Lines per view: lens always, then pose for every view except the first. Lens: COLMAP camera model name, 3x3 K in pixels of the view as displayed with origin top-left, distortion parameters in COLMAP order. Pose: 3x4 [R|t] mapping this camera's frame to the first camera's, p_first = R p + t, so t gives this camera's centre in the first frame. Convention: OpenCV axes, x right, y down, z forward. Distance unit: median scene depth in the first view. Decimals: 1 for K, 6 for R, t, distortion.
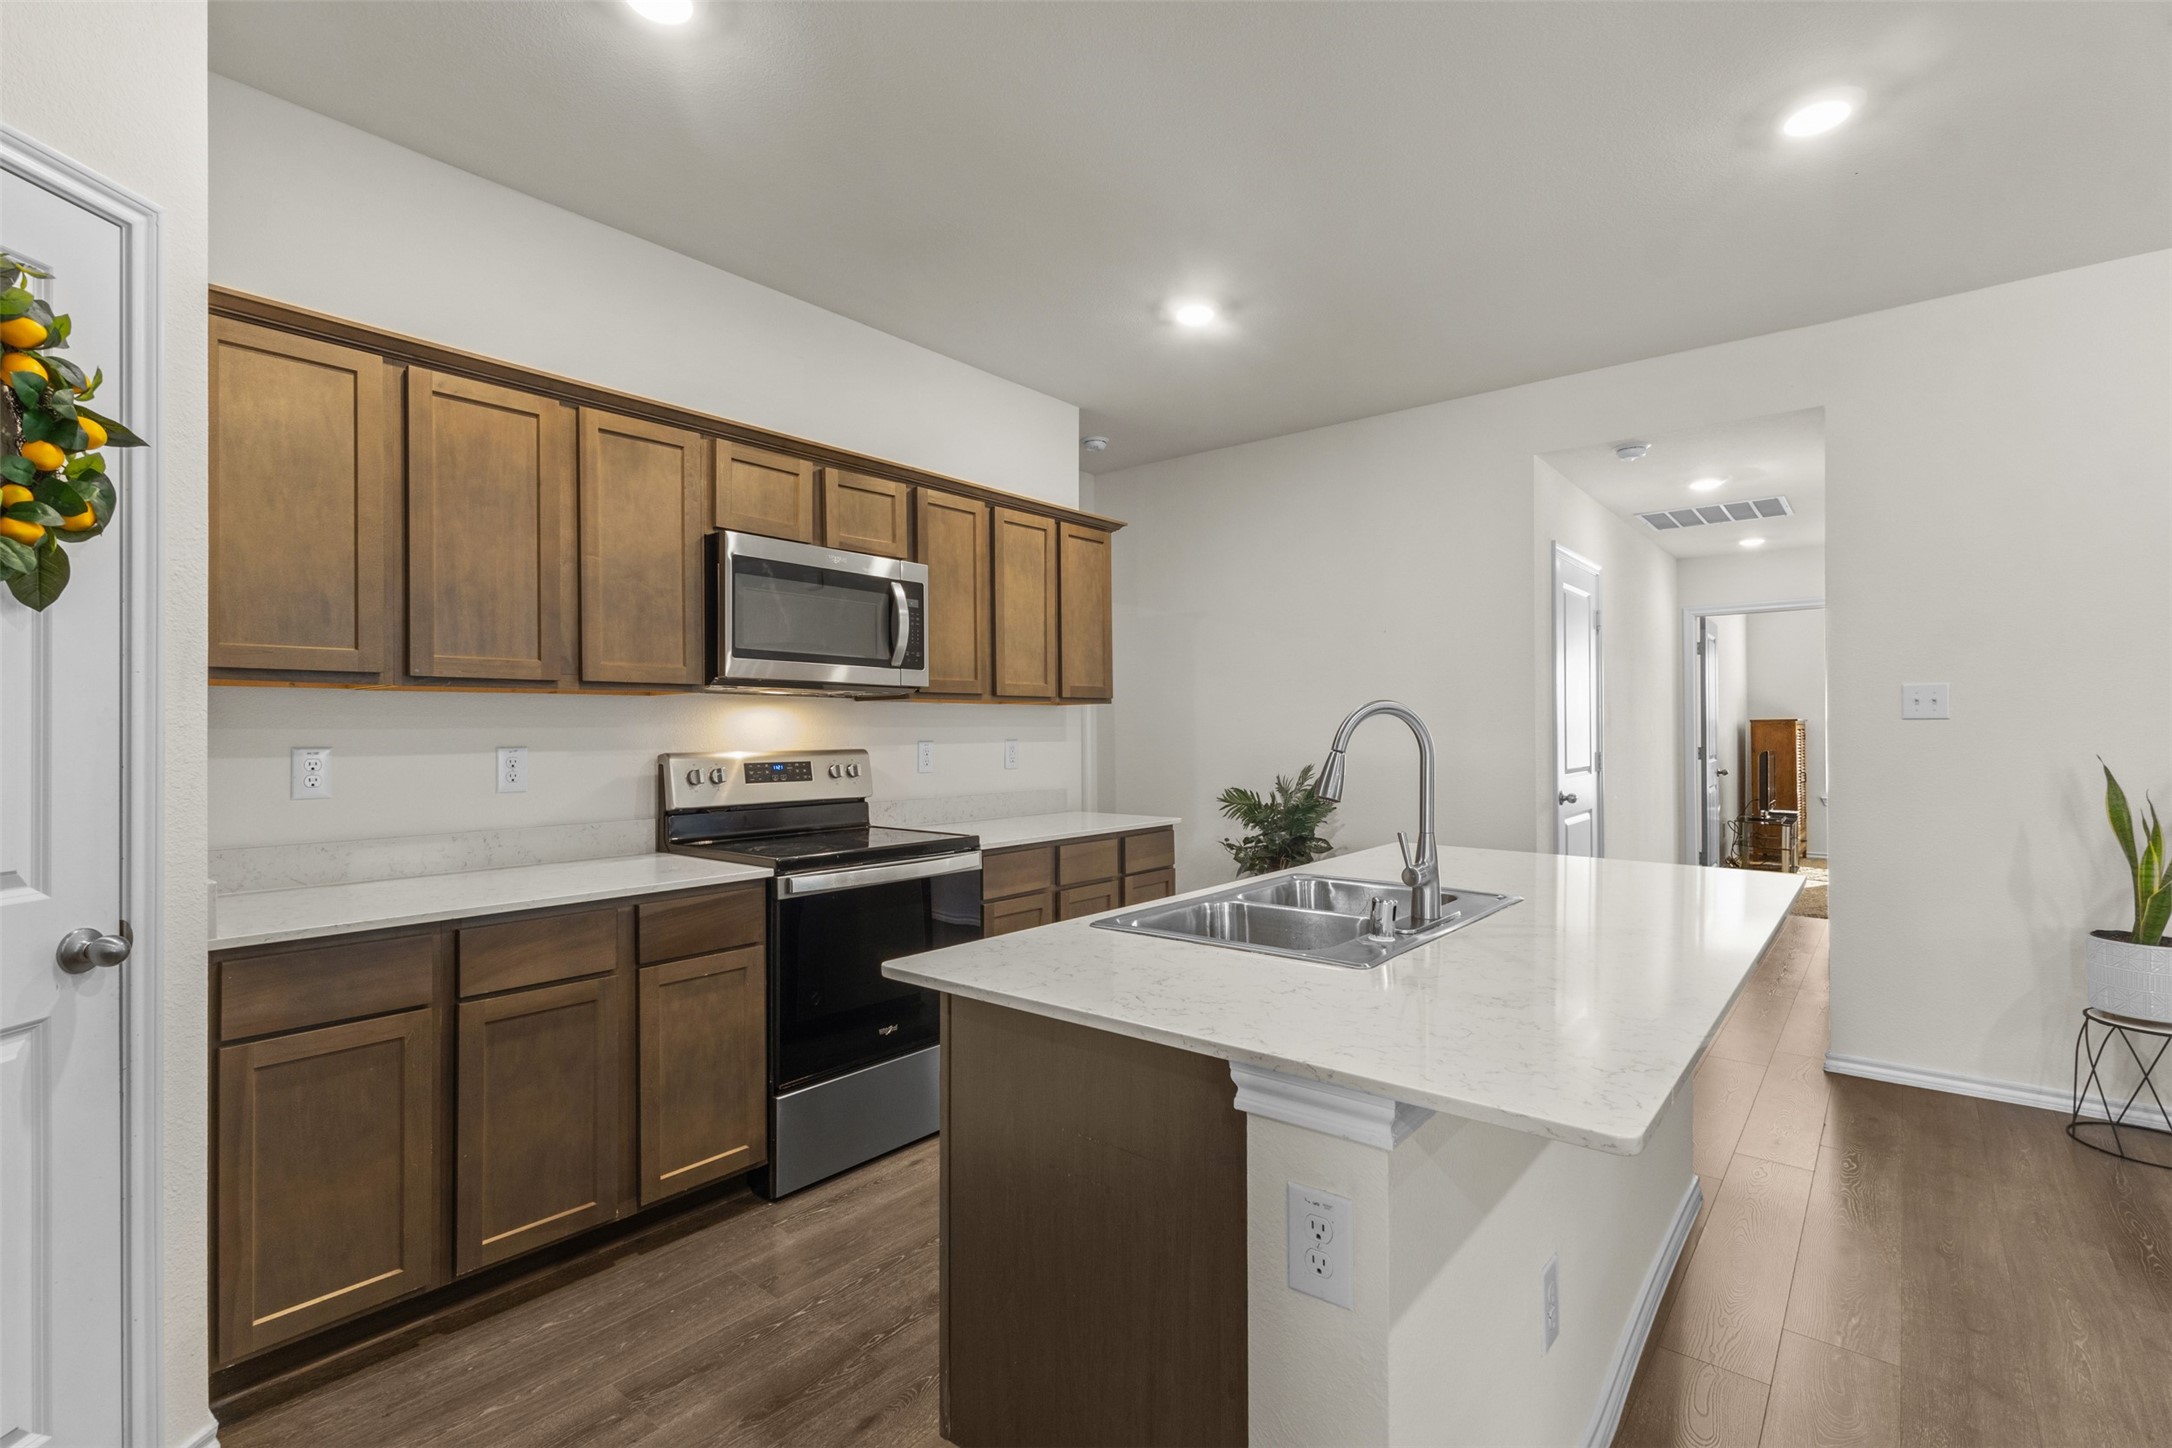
lens RADIAL K [[1005.9, 0, 1079.6], [0, 1005.9, 725.1], [0, 0, 1]] dist [-0.000871, 0.000493]
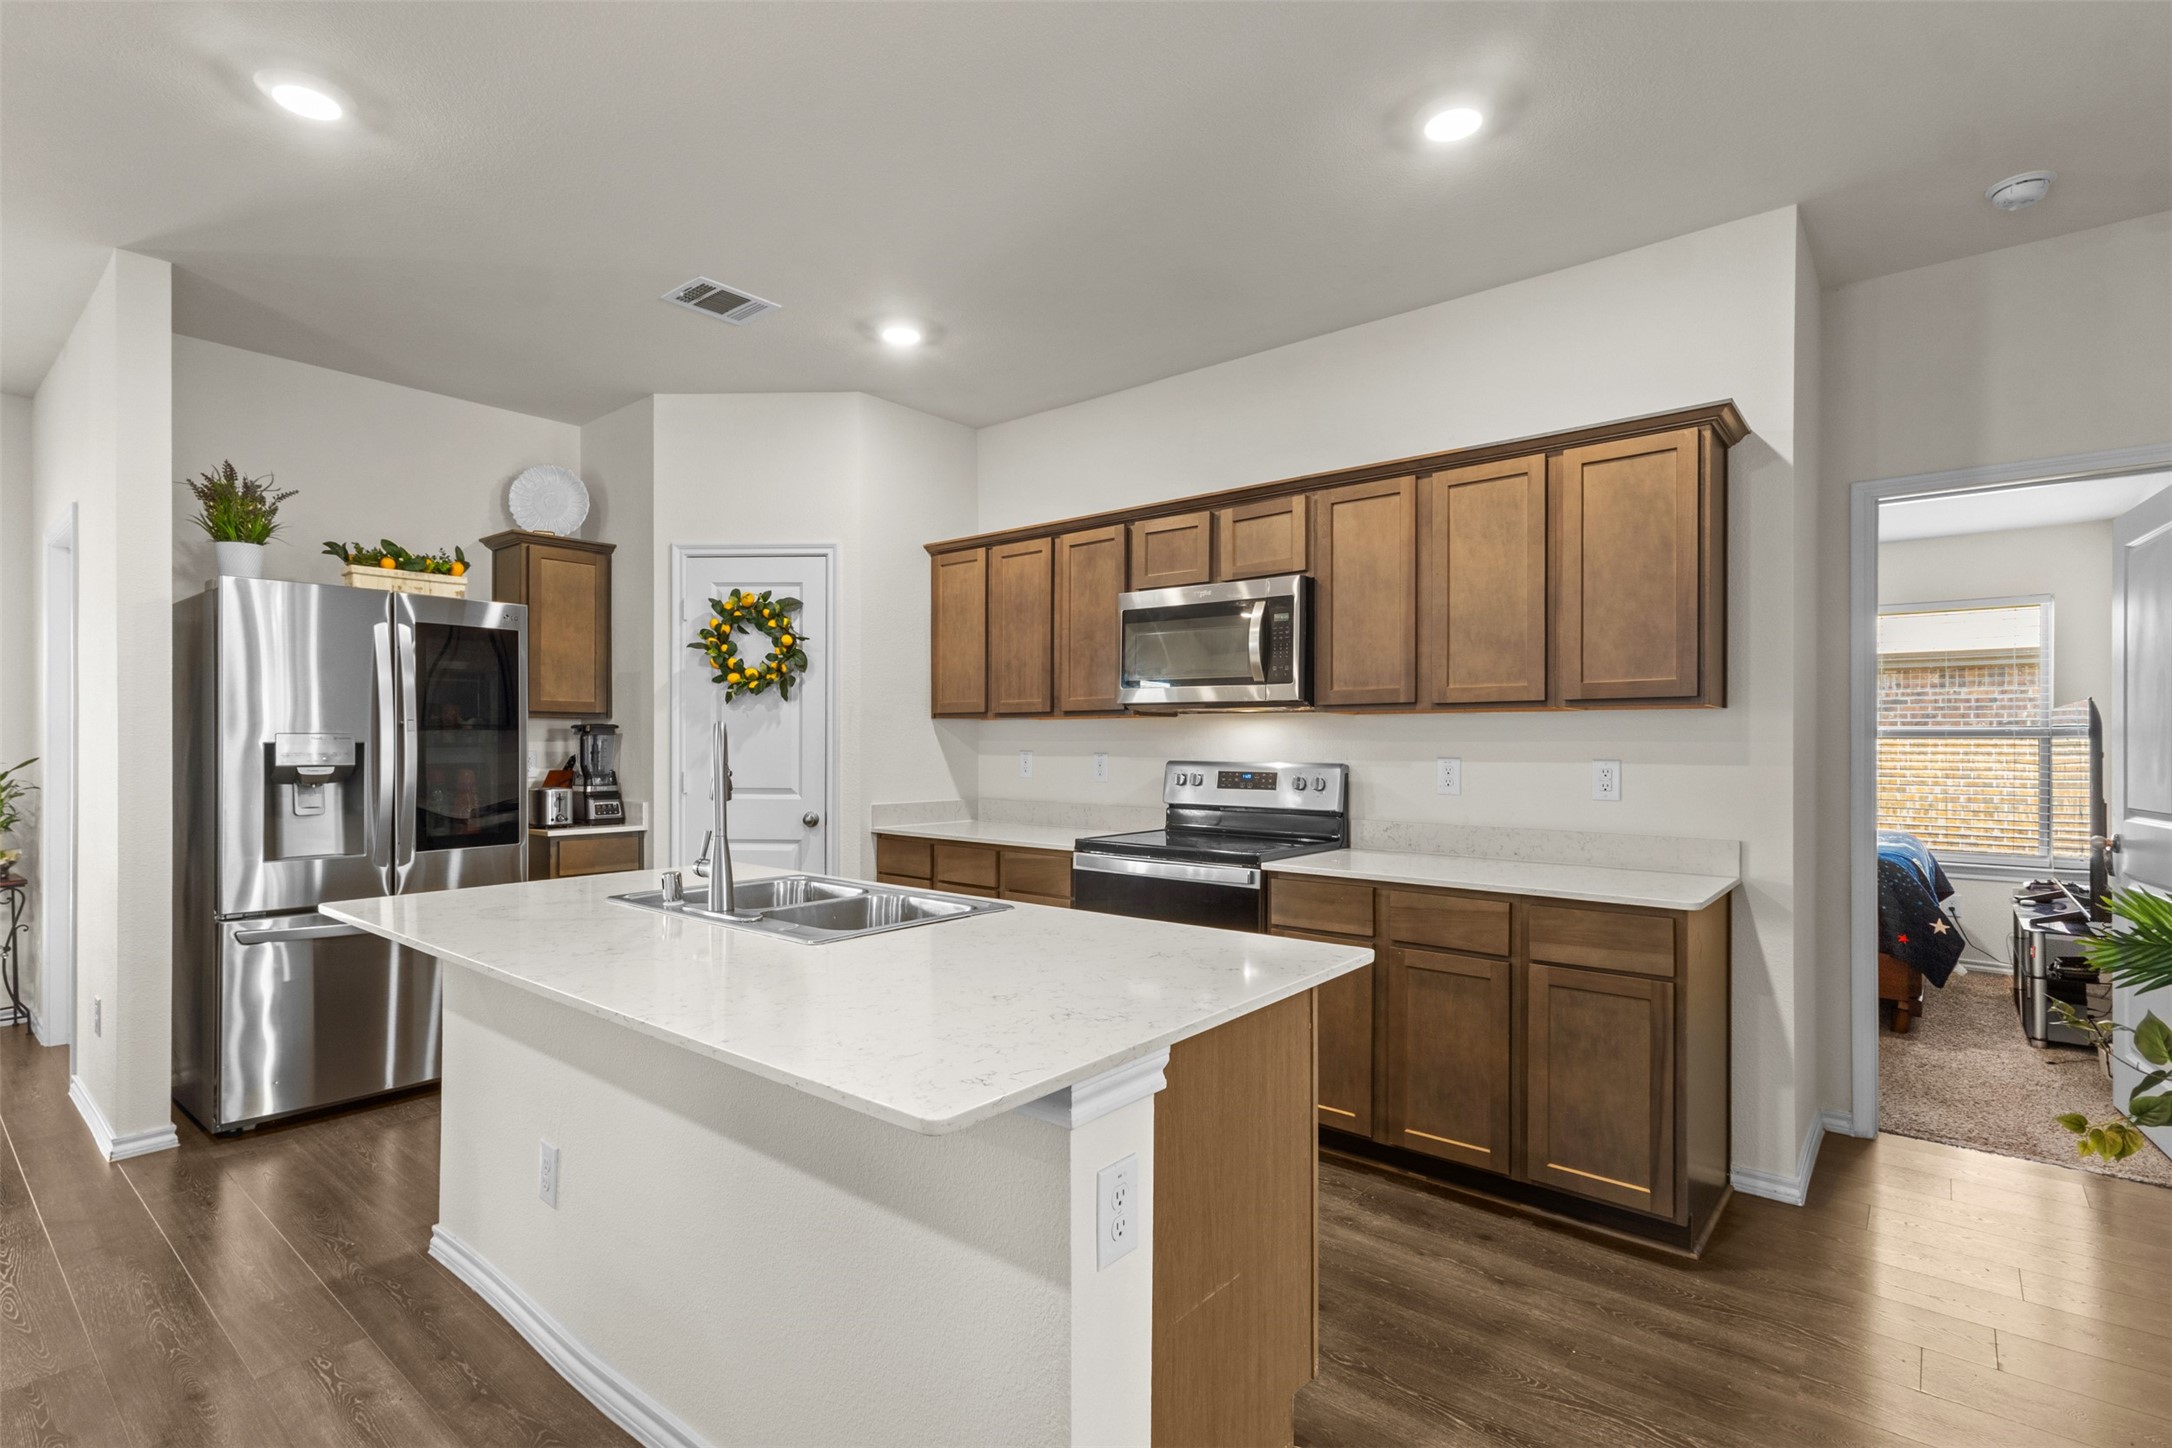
lens RADIAL K [[1029.3, 0, 1085.4], [0, 1029.3, 739.9], [0, 0, 1]] dist [0.001566, 0.000367]
pose [[-0.005058, 0.002086, -0.999985, 0.883744], [0.001109, 0.999997, 0.002081, -0.002103], [0.999987, -0.001099, -0.005060, 0.833253]]
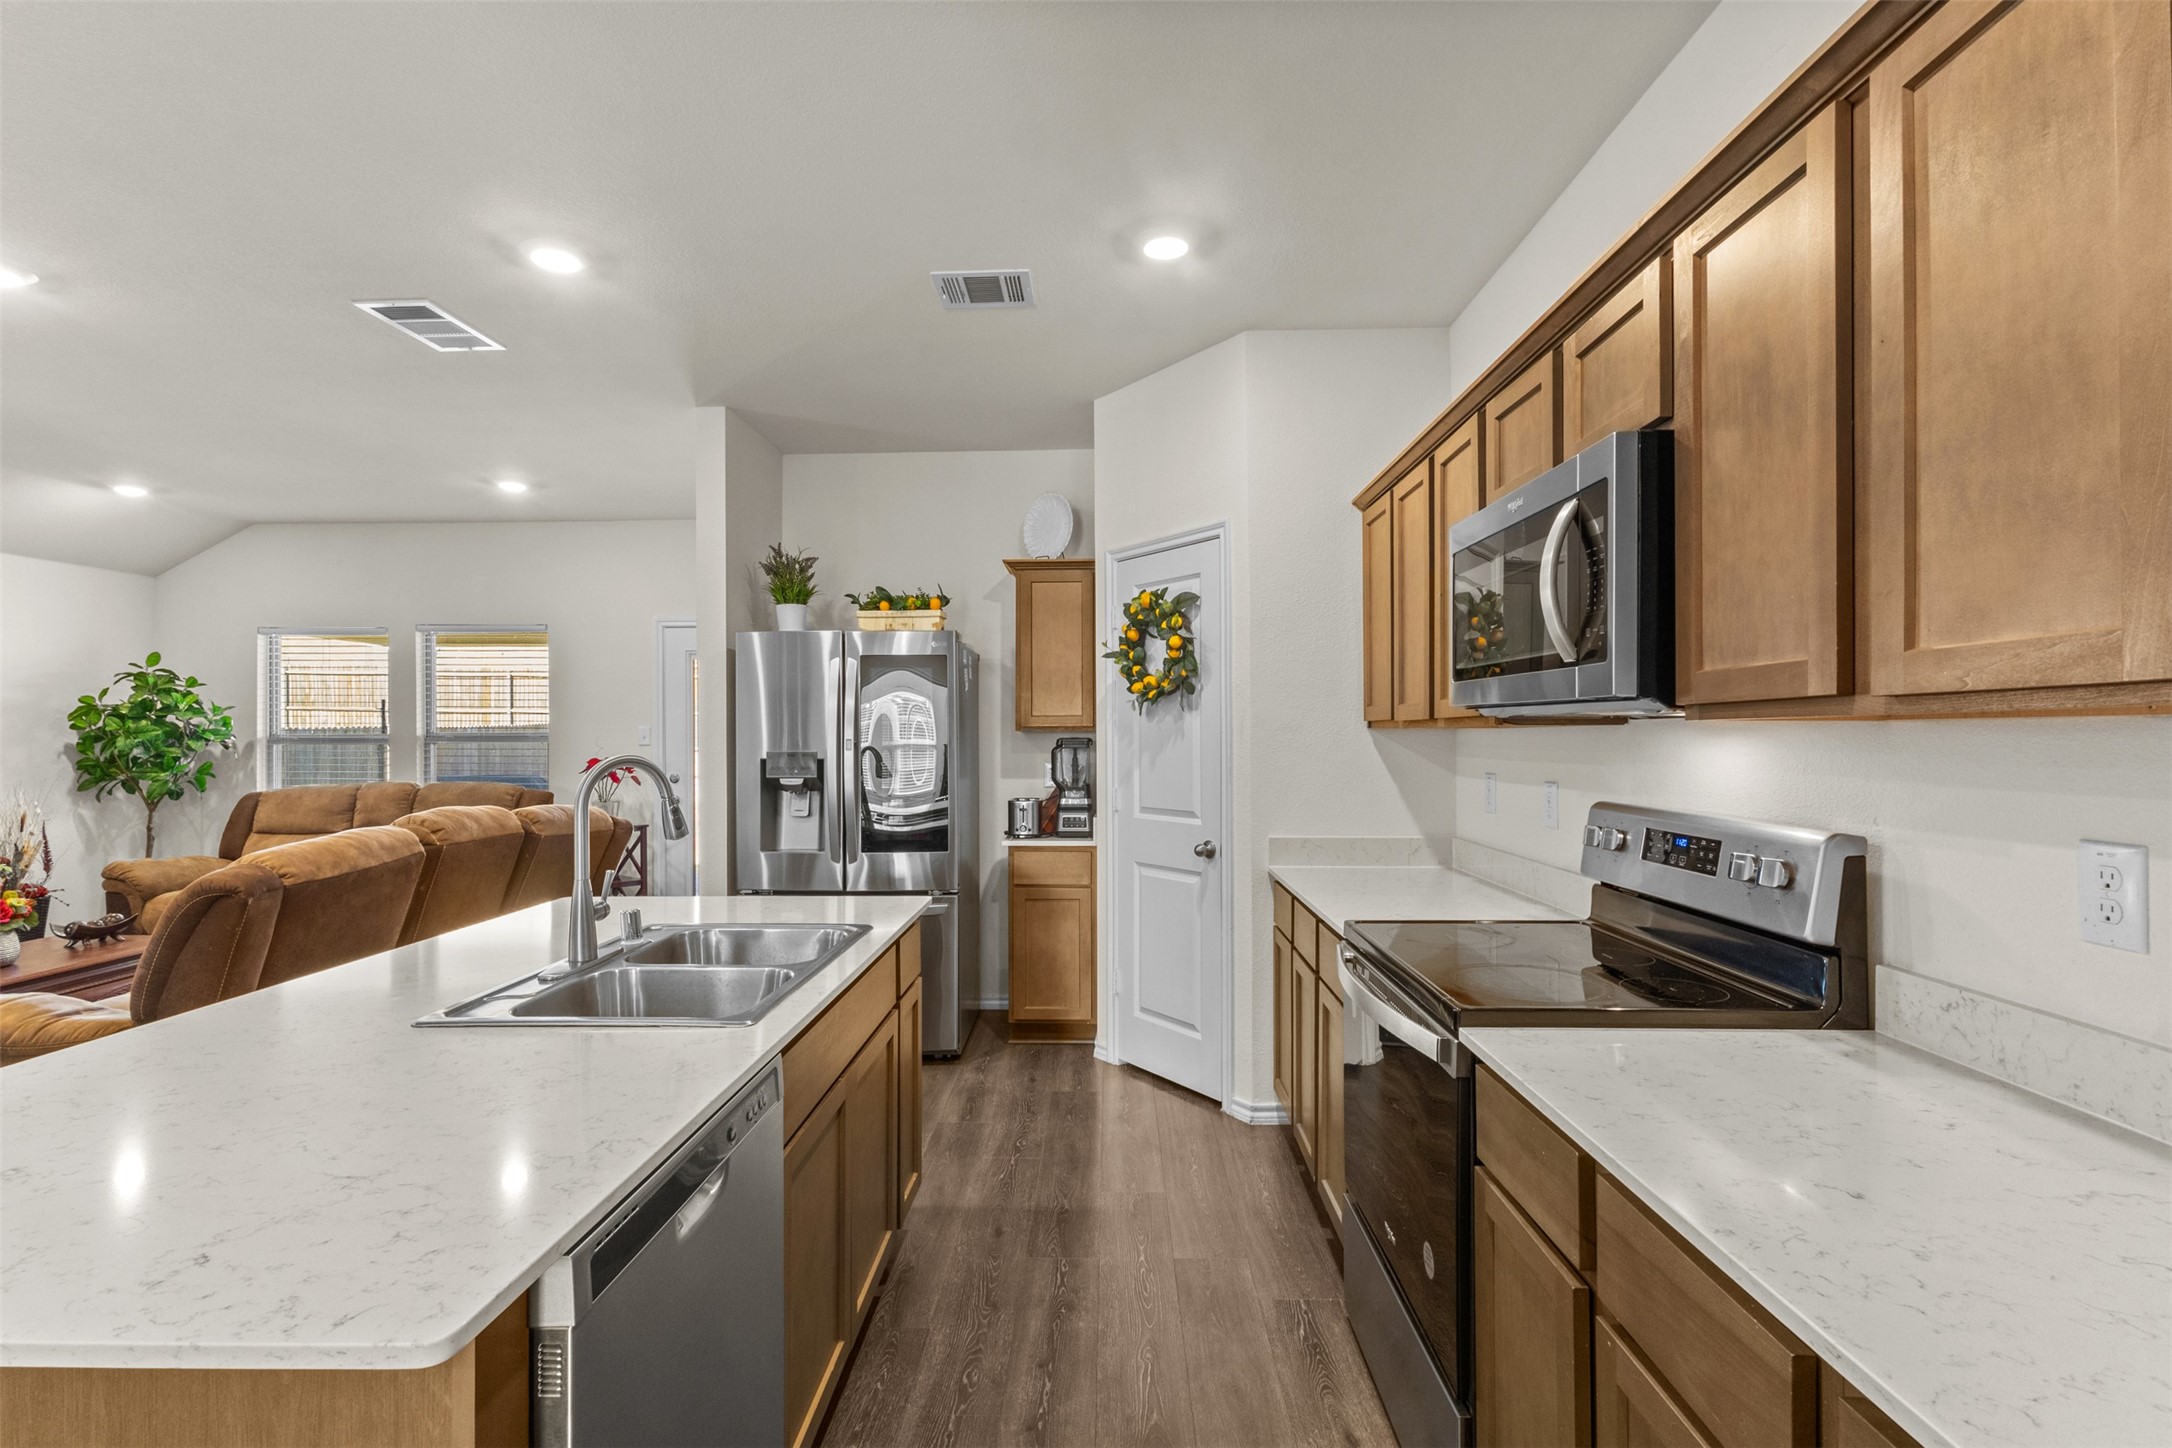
lens RADIAL K [[1005.9, 0, 1079.6], [0, 1005.9, 725.1], [0, 0, 1]] dist [-0.000871, 0.000493]
pose [[-0.791867, 0.000528, -0.610694, 0.337826], [0.009262, 0.999895, -0.011145, -0.023004], [0.610624, -0.014482, -0.791788, 1.266885]]
